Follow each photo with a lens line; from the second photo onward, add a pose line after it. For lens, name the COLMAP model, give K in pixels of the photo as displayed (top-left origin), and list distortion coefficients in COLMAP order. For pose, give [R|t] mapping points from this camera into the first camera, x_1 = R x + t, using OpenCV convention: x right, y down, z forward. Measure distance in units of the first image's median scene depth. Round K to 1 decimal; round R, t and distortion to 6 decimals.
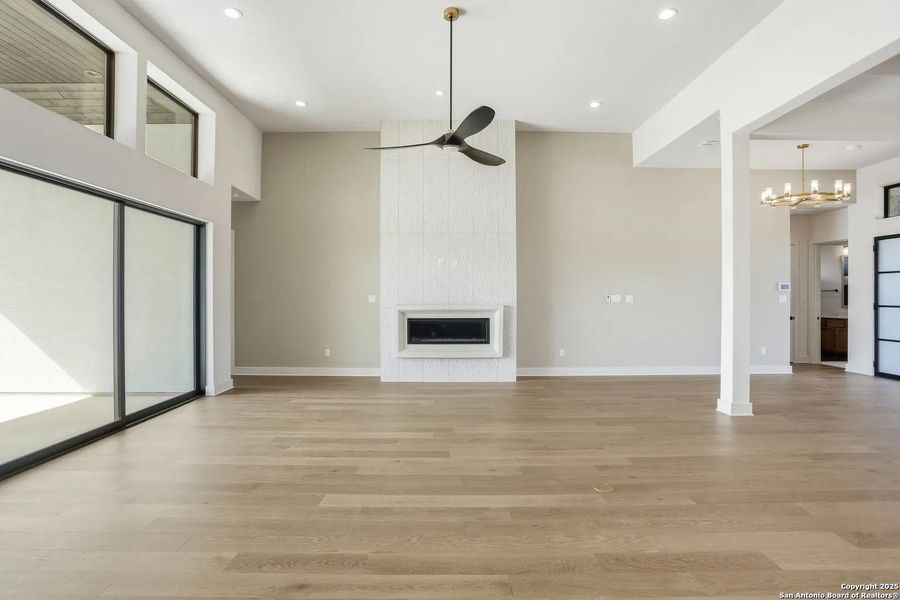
lens RADIAL K [[444.3, 0, 442.7], [0, 444.3, 297.4], [0, 0, 1]] dist [-0.044414, 0.013051]
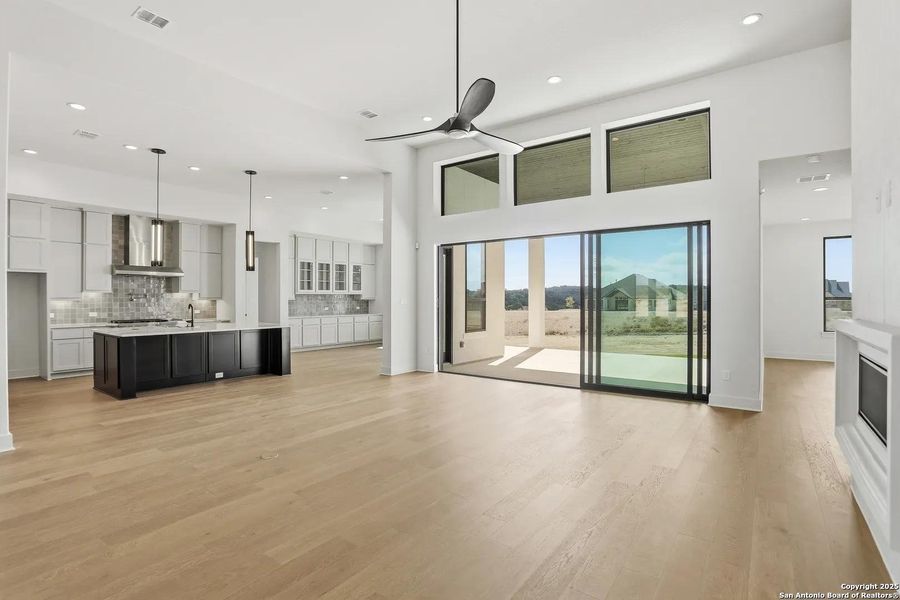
lens RADIAL K [[444.3, 0, 441.1], [0, 444.3, 301.7], [0, 0, 1]] dist [-0.044414, 0.013051]
pose [[-0.611059, 0.008073, -0.791544, 0.465548], [0.005258, 0.999967, 0.006140, -0.000184], [0.791568, -0.000410, -0.611081, 0.953152]]
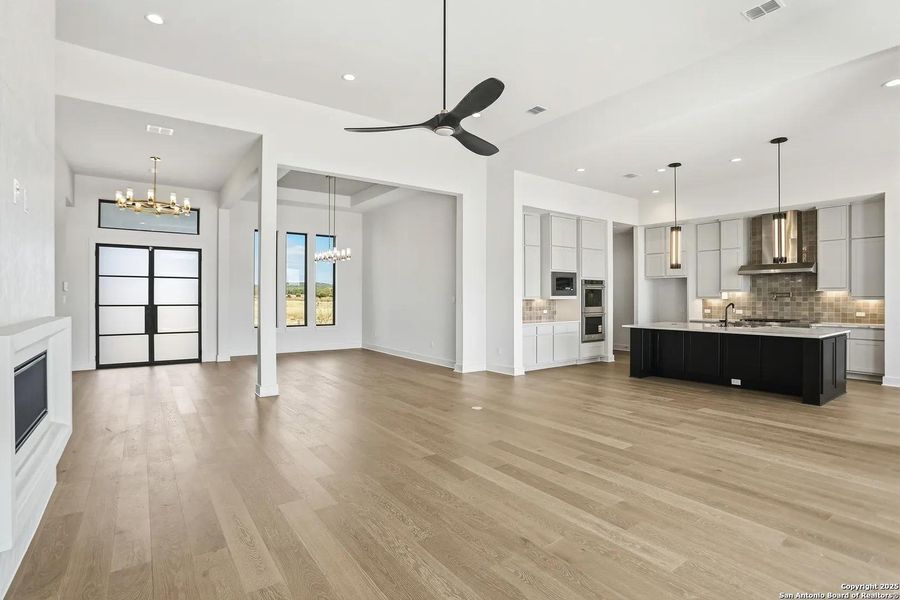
lens RADIAL K [[444.3, 0, 450.1], [0, 444.3, 298.8], [0, 0, 1]] dist [-0.044414, 0.013051]
pose [[-0.593195, -0.001890, 0.805057, -0.442419], [-0.002890, 0.999996, 0.000218, -0.000436], [-0.805054, -0.002197, -0.593198, 0.956672]]
